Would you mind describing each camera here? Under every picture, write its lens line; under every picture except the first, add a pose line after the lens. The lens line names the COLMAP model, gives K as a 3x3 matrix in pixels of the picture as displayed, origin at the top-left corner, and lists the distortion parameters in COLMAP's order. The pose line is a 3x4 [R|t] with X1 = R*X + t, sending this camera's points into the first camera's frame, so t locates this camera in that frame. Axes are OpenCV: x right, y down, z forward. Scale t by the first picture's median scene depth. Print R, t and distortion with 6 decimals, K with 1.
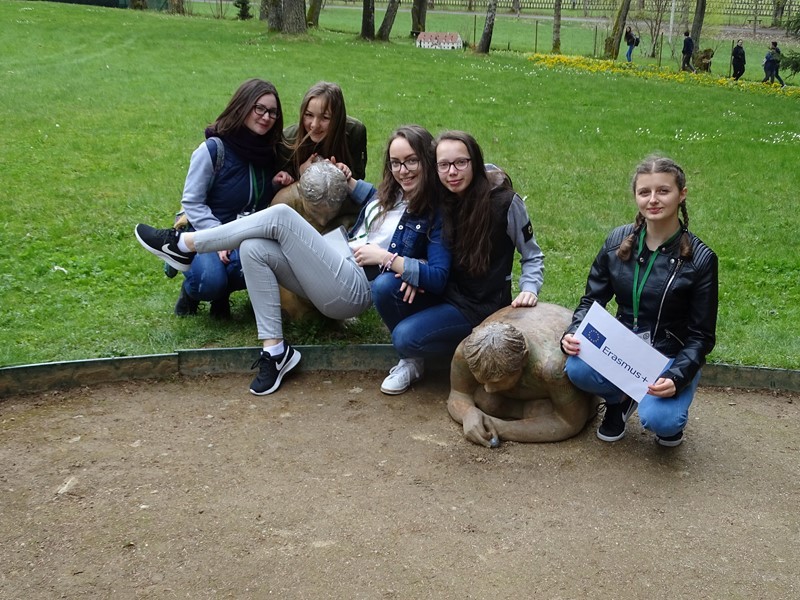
lens RADIAL K [[992.8, 0, 400.0], [0, 992.8, 300.0], [0, 0, 1]] dist [0.000989, -0.013404]
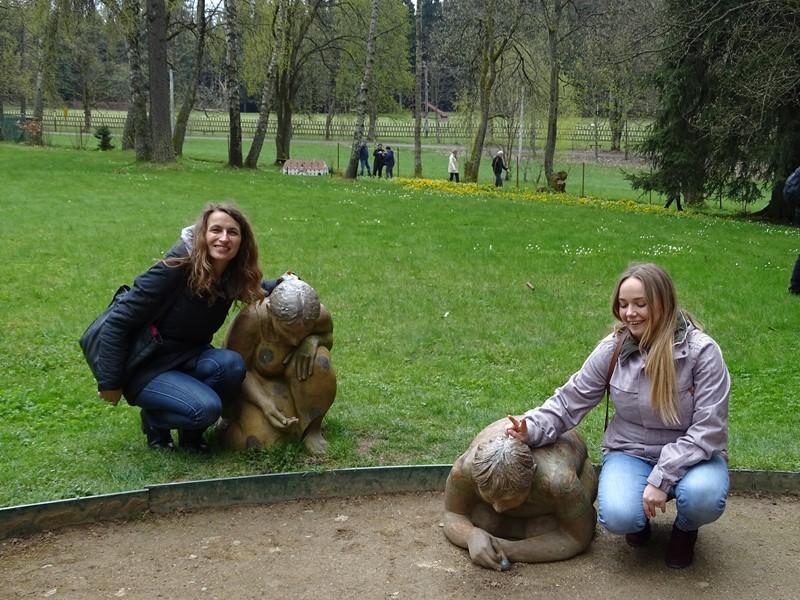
lens RADIAL K [[990.6, 0, 394.4], [0, 990.6, 299.7], [0, 0, 1]] dist [-0.003111, -0.021972]
pose [[0.990887, -0.032081, 0.130819, -0.078991], [0.047919, 0.991643, -0.119781, 0.000172], [-0.125883, 0.124958, 0.984144, 0.030197]]
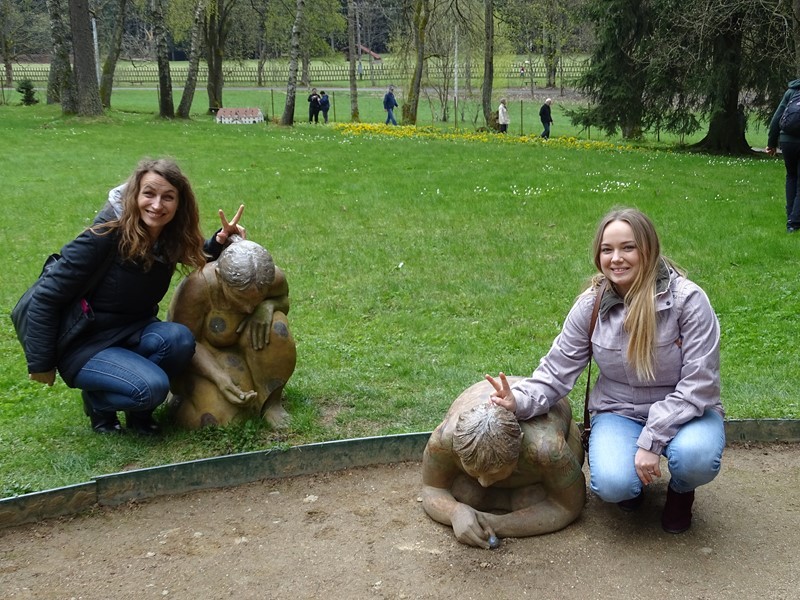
lens RADIAL K [[992.8, 0, 400.0], [0, 992.8, 300.0], [0, 0, 1]] dist [0.000989, -0.013404]
pose [[0.978063, -0.086761, 0.189382, -0.083563], [0.099757, 0.993190, -0.060187, -0.015255], [-0.182870, 0.077759, 0.980057, 0.087333]]
